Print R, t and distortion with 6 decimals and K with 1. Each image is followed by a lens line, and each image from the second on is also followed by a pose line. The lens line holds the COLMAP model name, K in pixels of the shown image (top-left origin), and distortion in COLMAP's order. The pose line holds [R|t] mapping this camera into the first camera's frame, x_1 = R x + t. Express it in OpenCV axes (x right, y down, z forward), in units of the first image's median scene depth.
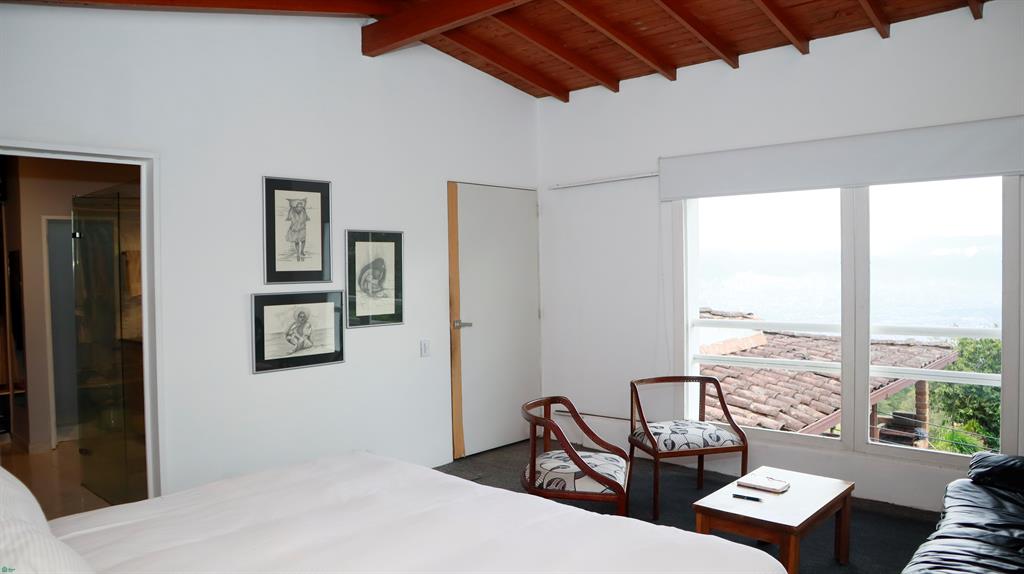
lens RADIAL K [[712.2, 0, 511.9], [0, 712.2, 288.3], [0, 0, 1]] dist [-0.120159, 0.068643]
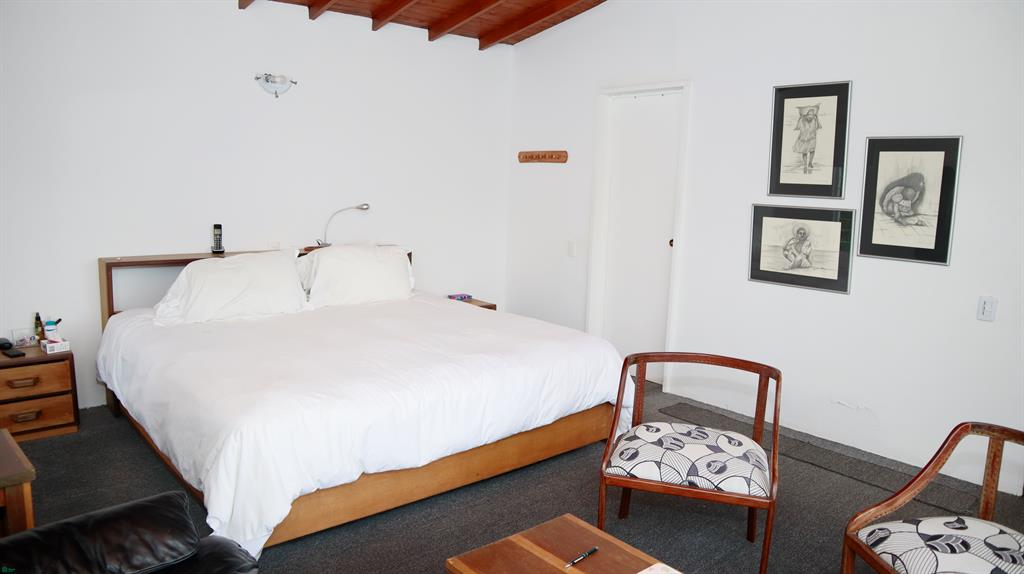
lens RADIAL K [[712.2, 0, 509.3], [0, 712.2, 282.9], [0, 0, 1]] dist [-0.120159, 0.068643]
pose [[-0.116800, 0.160166, -0.980155, 0.664933], [-0.052584, 0.984529, 0.167147, -0.029332], [0.991762, 0.071063, -0.106571, 0.715739]]
